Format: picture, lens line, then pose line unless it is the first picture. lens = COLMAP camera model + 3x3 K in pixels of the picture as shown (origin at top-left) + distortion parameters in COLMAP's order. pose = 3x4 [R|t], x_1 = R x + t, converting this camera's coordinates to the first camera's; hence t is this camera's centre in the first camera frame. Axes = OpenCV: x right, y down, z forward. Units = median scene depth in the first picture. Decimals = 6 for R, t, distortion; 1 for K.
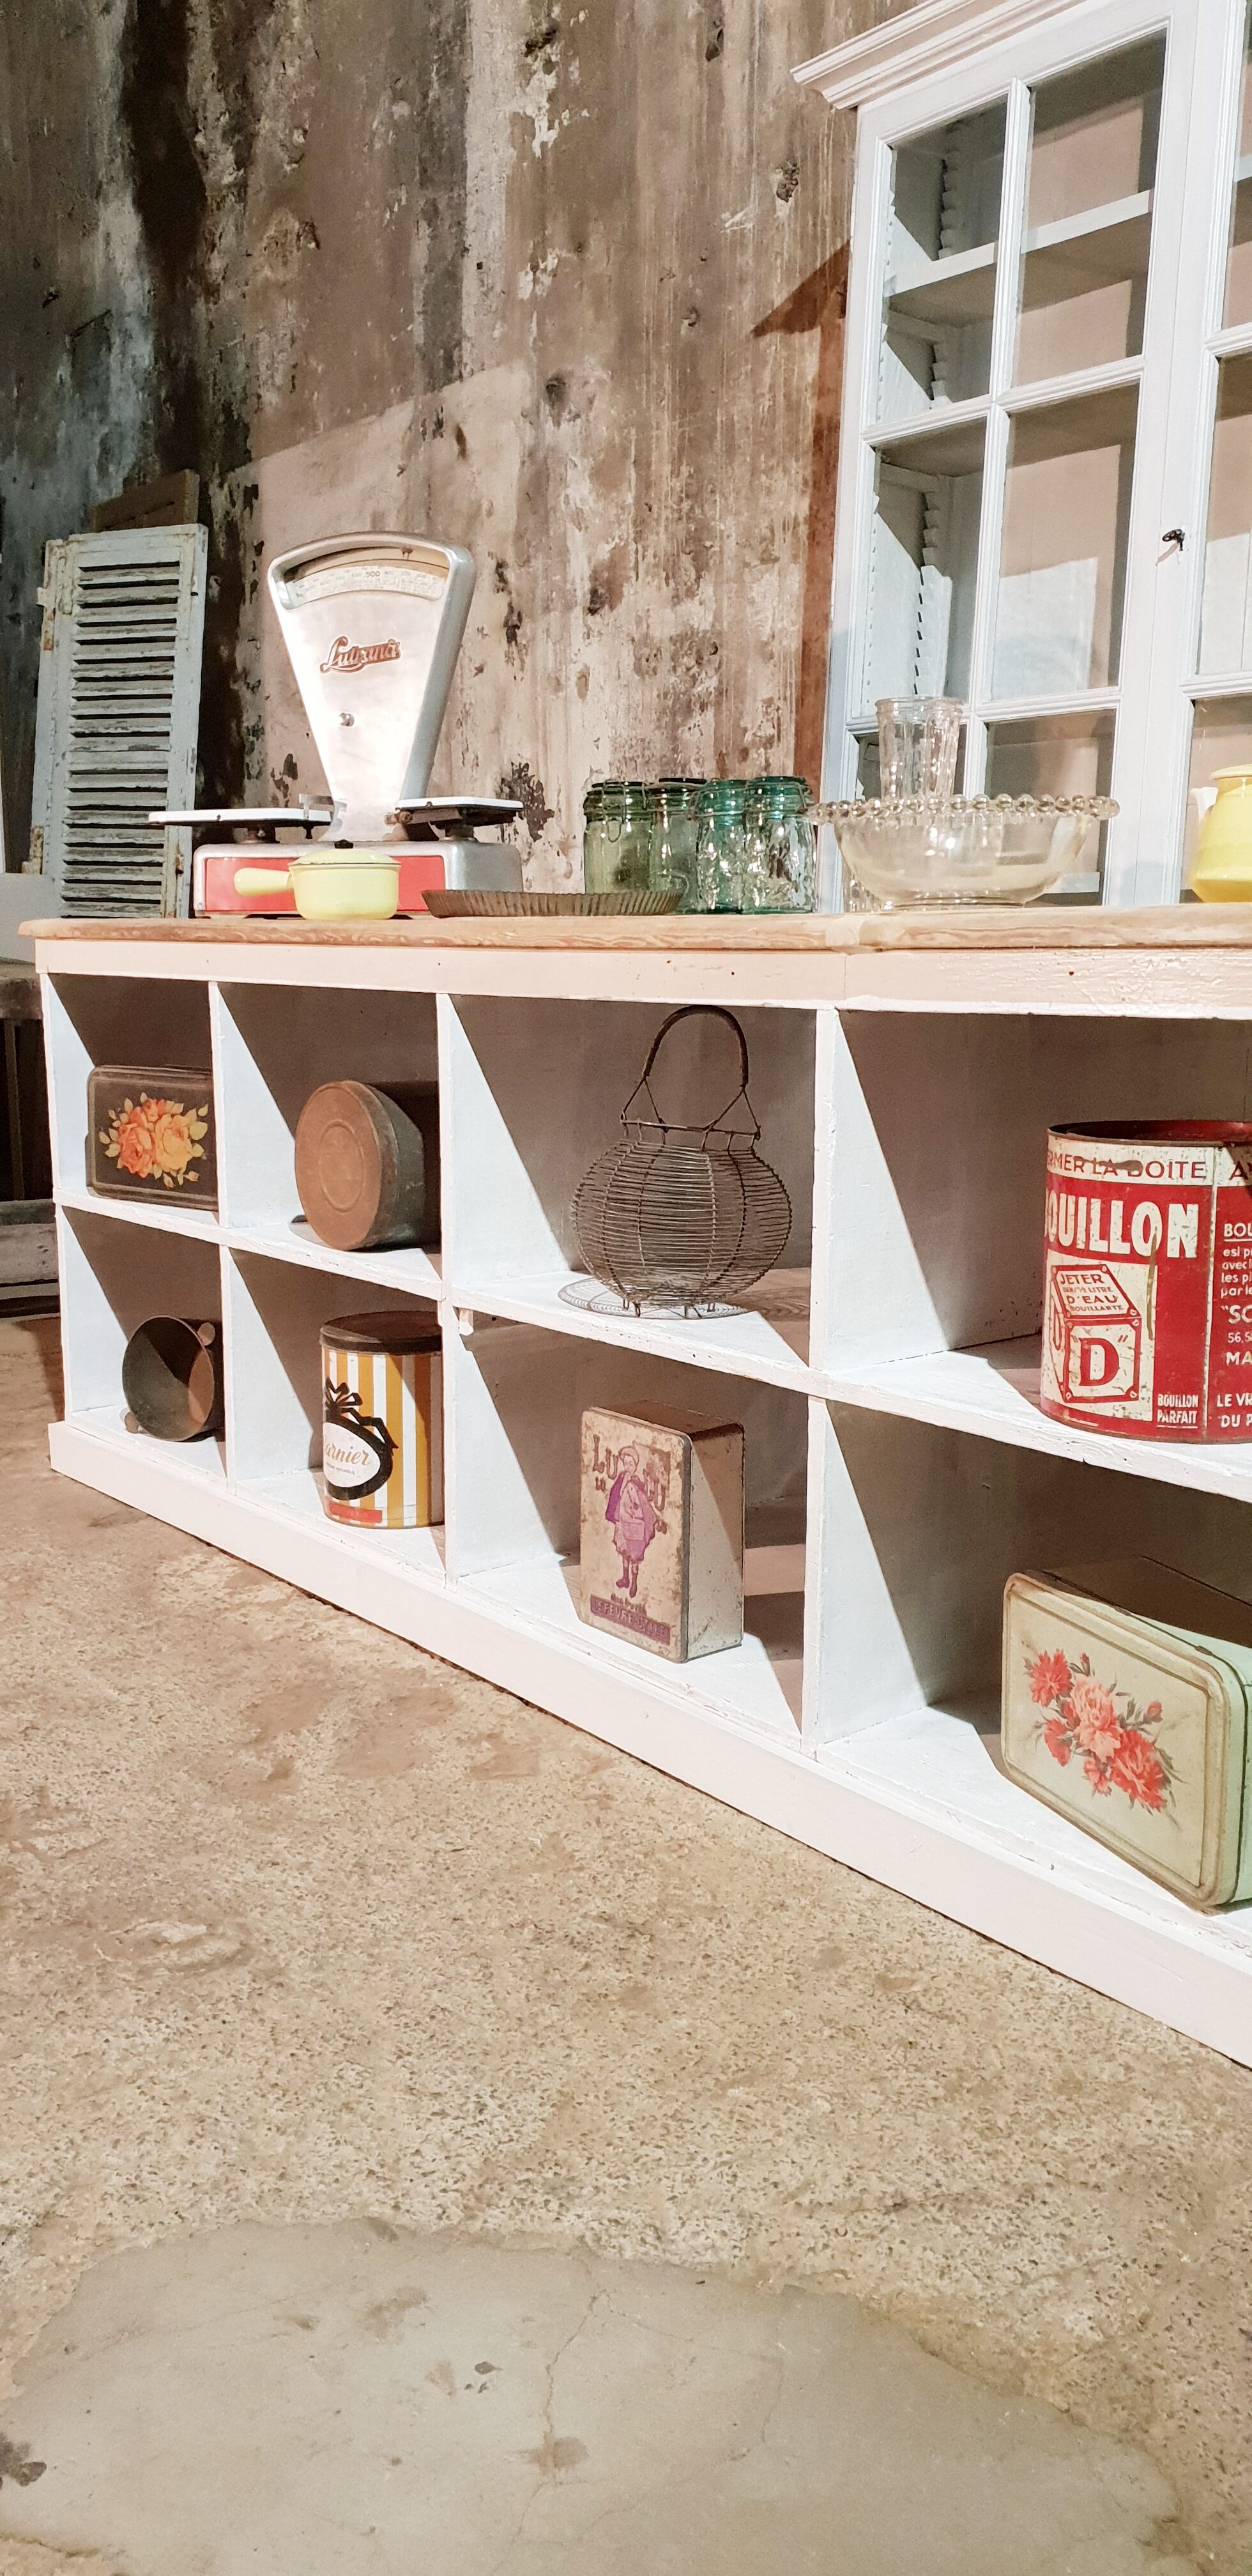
lens RADIAL K [[2024.5, 0, 666.5], [0, 2024.5, 1279.5], [0, 0, 1]] dist [0.014677, 0.004980]
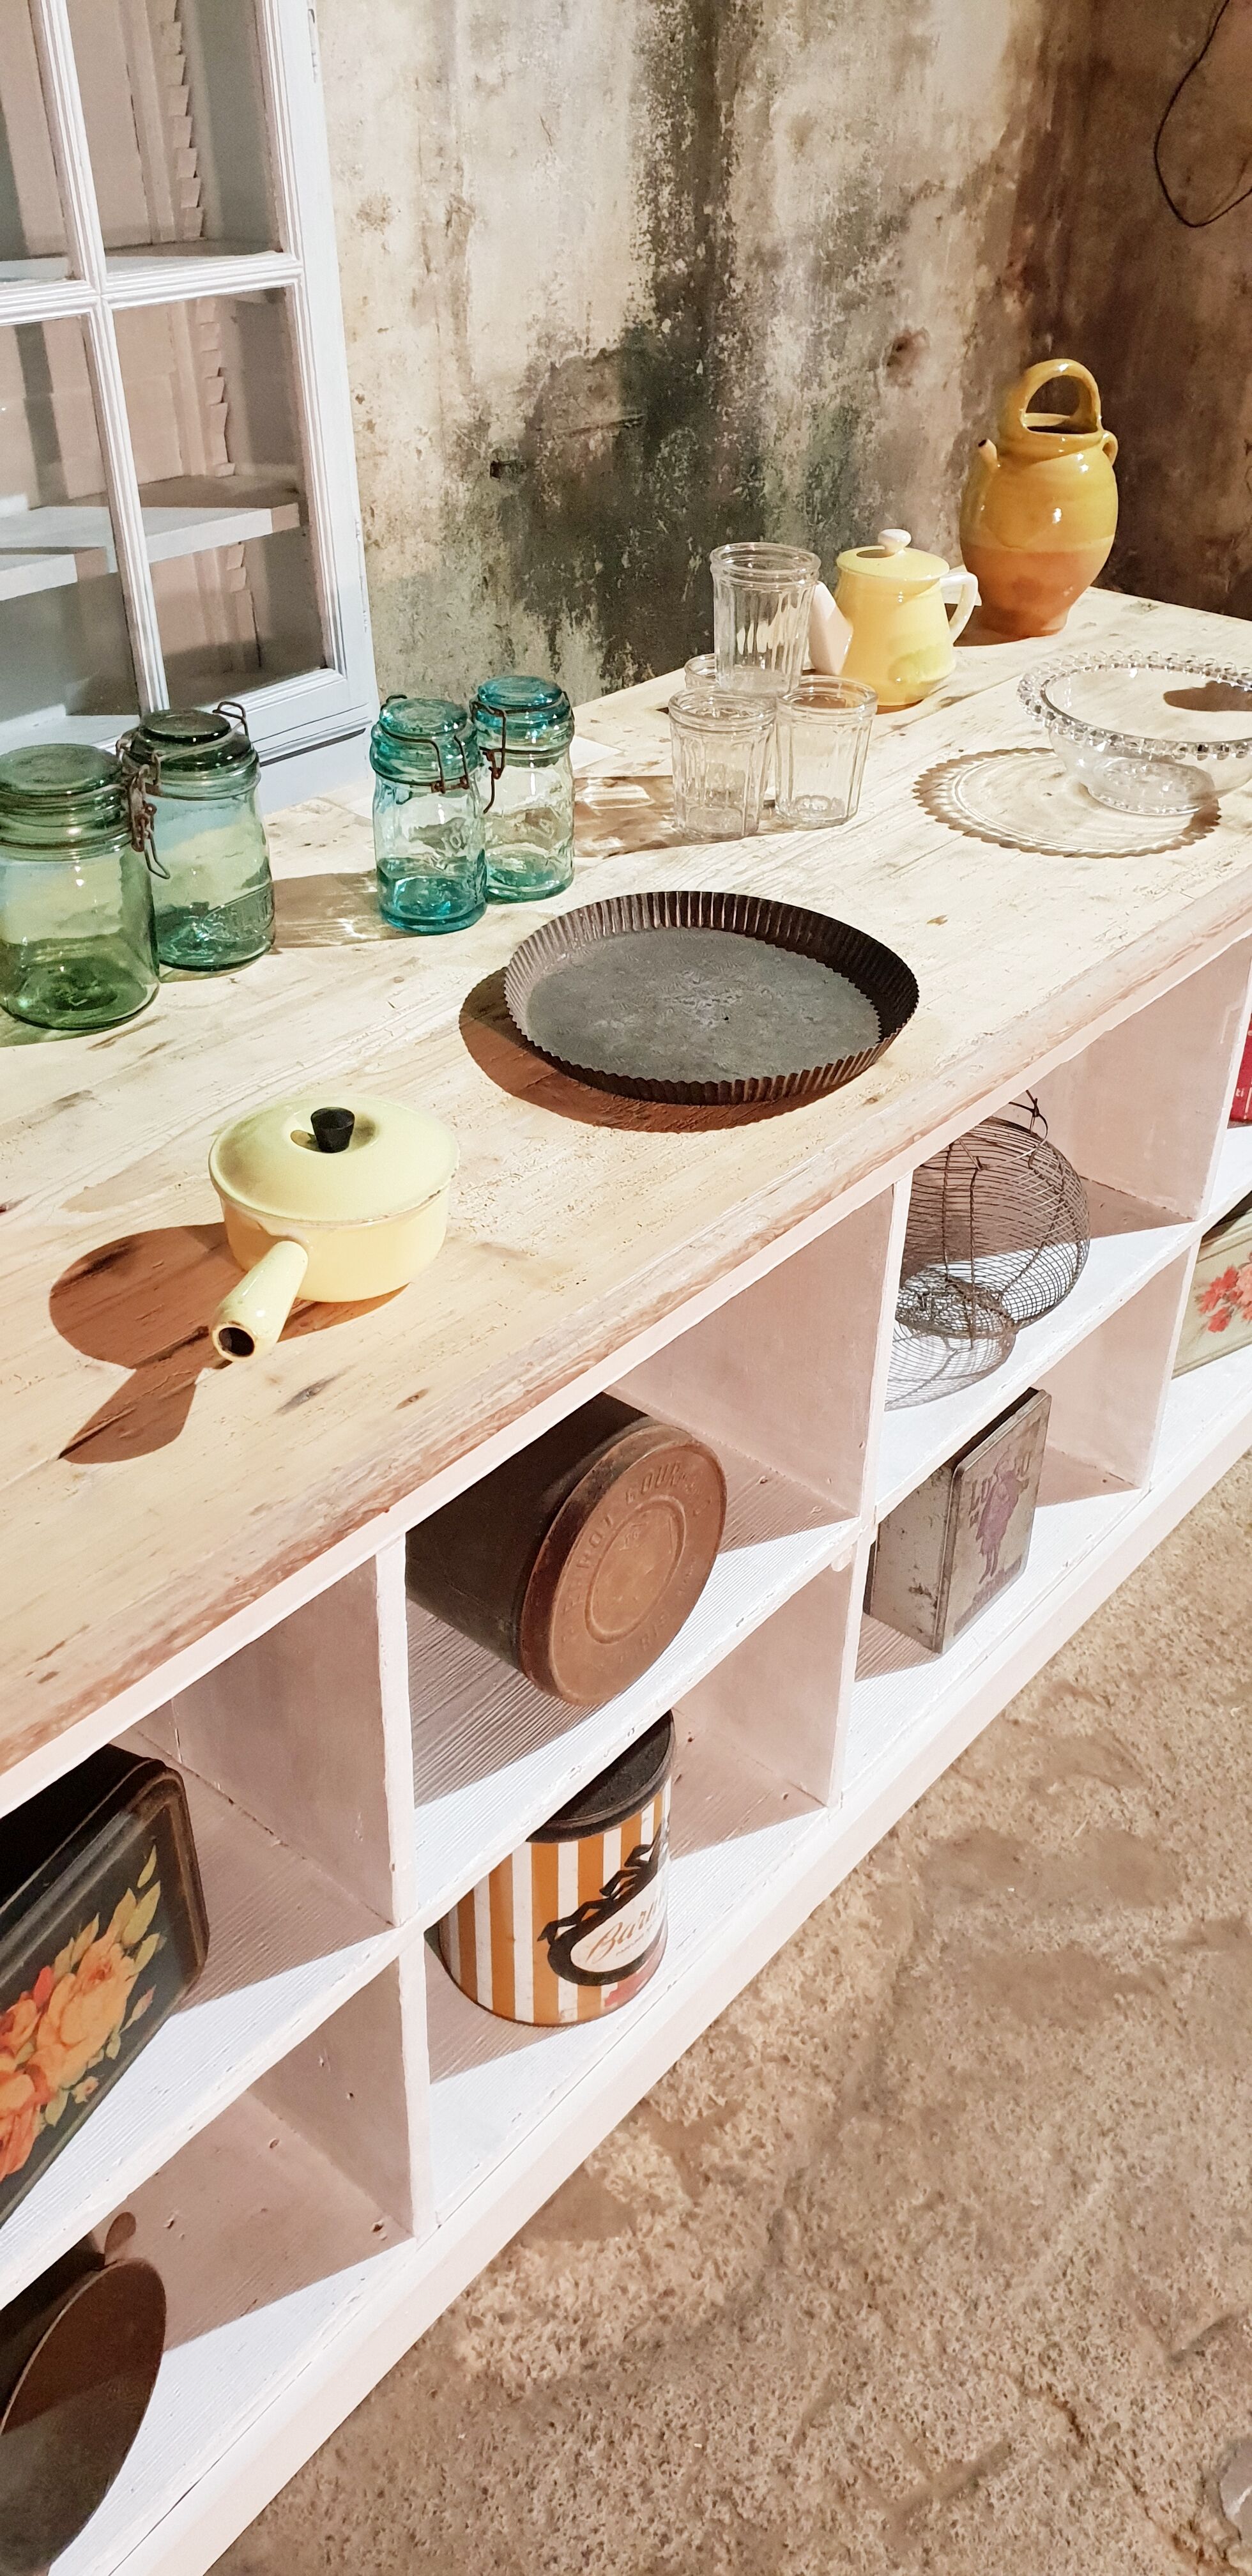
lens RADIAL K [[2024.5, 0, 661.2], [0, 2024.5, 1269.1], [0, 0, 1]] dist [0.014677, 0.004980]
pose [[-0.200154, -0.548660, 0.811733, -0.582211], [0.135567, 0.805020, 0.577551, -0.456134], [-0.970340, 0.225643, -0.086748, 1.015744]]
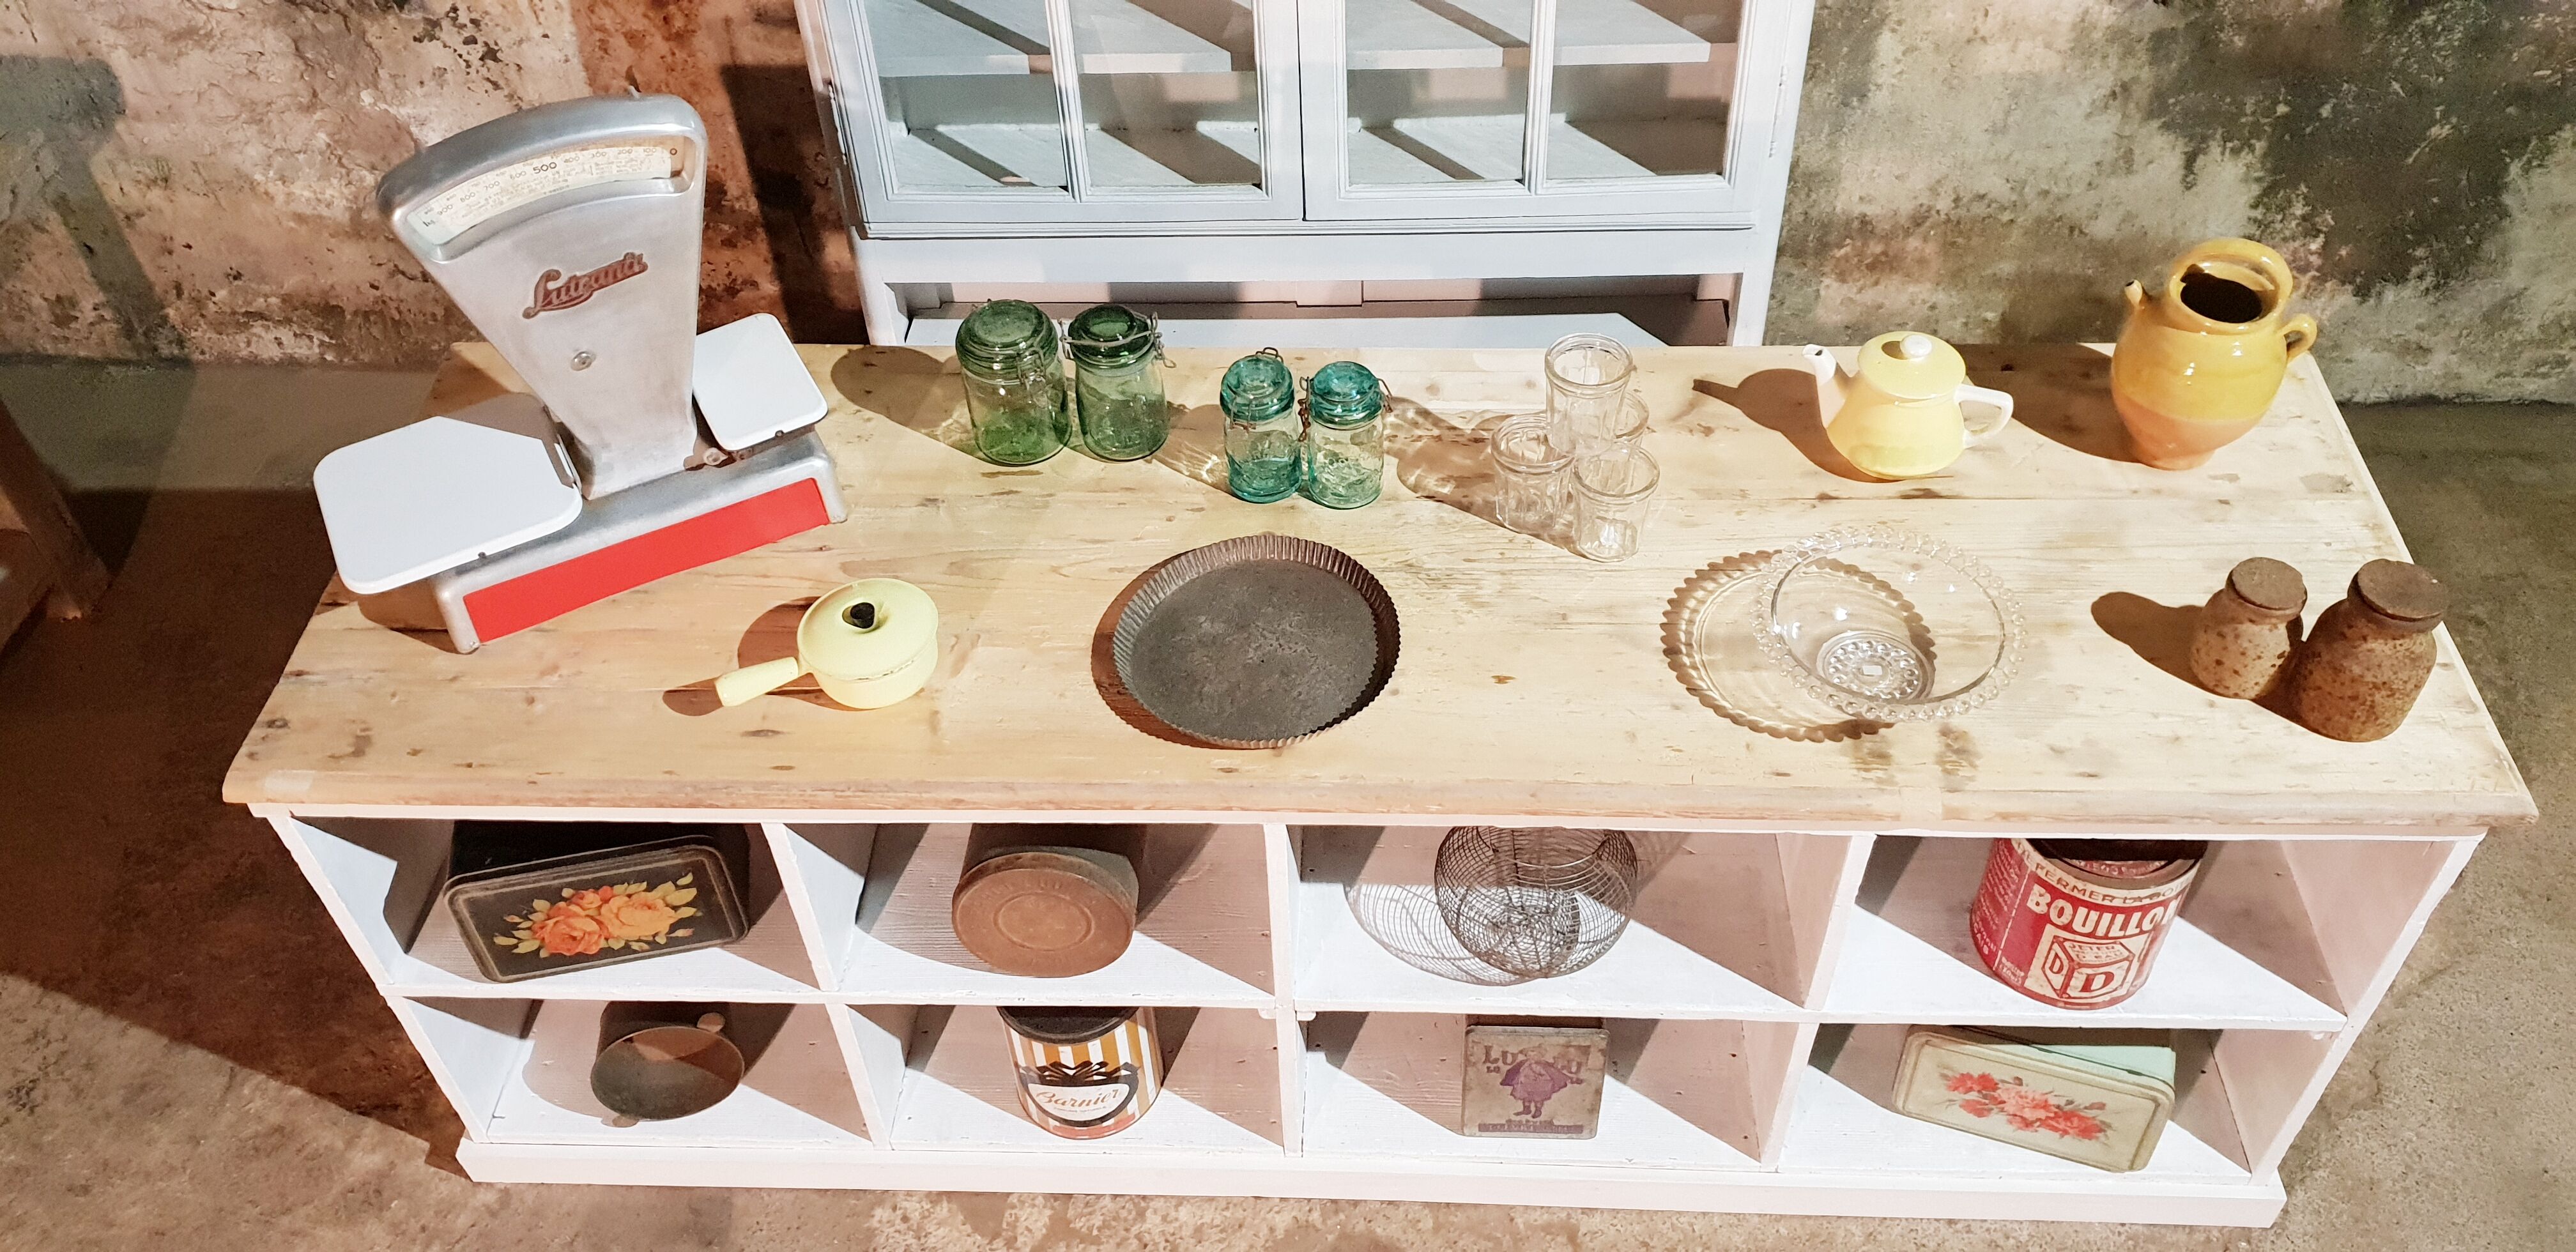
lens RADIAL K [[2024.5, 0, 1314.4], [0, 2024.5, 612.6], [0, 0, 1]] dist [0.014677, 0.004980]
pose [[0.666747, -0.547492, 0.505669, -0.466643], [0.155752, 0.765869, 0.623848, -0.719728], [-0.728828, -0.337189, 0.595914, 0.399957]]
